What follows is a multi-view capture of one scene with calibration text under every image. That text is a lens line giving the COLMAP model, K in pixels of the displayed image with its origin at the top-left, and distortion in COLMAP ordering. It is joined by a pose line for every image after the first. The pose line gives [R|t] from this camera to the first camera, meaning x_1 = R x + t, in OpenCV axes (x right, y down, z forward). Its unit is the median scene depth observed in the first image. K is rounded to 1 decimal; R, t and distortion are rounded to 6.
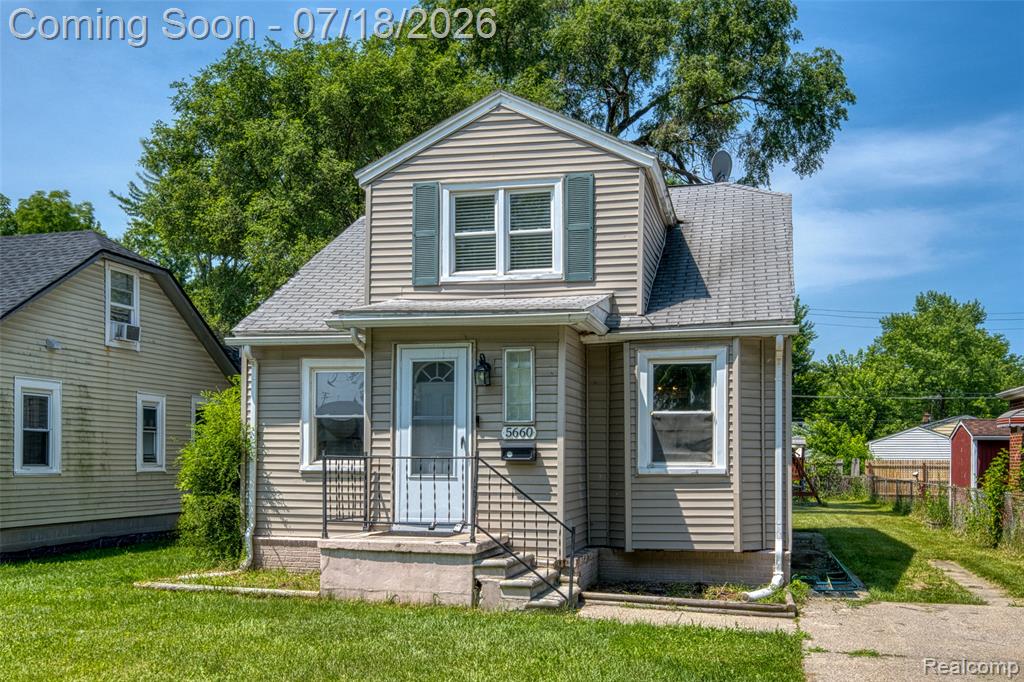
lens RADIAL K [[979.1, 0, 513.1], [0, 979.1, 602.8], [0, 0, 1]] dist [-0.005374, 0.006573]
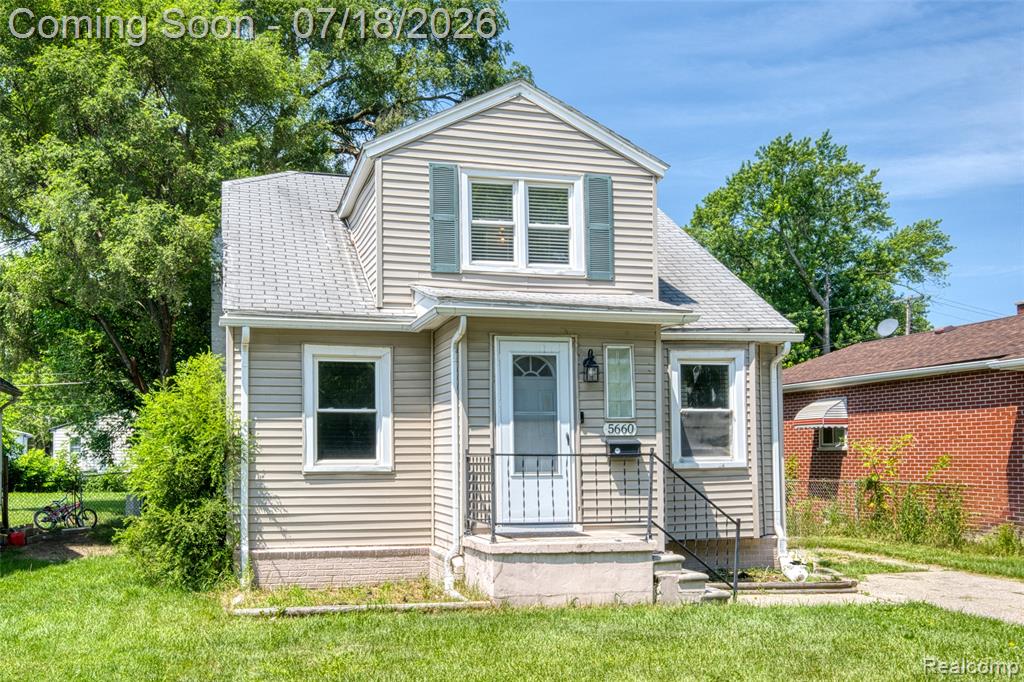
lens RADIAL K [[1027.7, 0, 513.5], [0, 1027.7, 576.9], [0, 0, 1]] dist [0.004423, 0.014986]
pose [[0.881892, -0.066380, 0.466756, -0.531913], [0.079649, 0.996785, -0.008731, -0.020341], [-0.464675, 0.044877, 0.884343, 0.115199]]
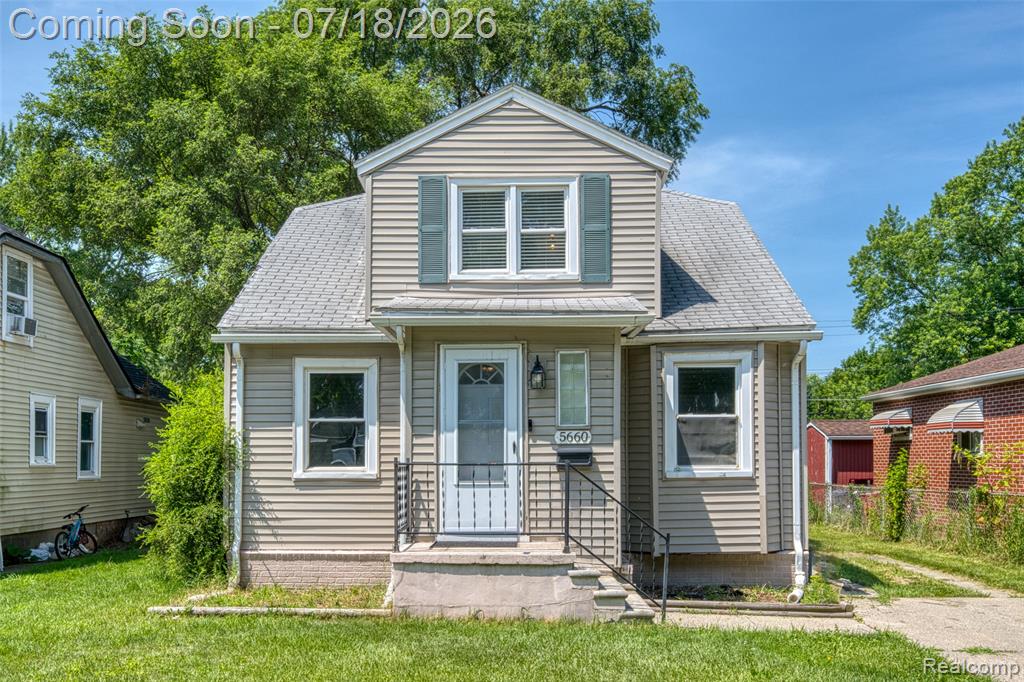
lens RADIAL K [[988.5, 0, 475.4], [0, 988.5, 582.9], [0, 0, 1]] dist [-0.001547, 0.011689]
pose [[0.980738, -0.033024, 0.192517, -0.253487], [0.037283, 0.999133, -0.018539, -0.013809], [-0.191738, 0.025360, 0.981118, 0.057856]]
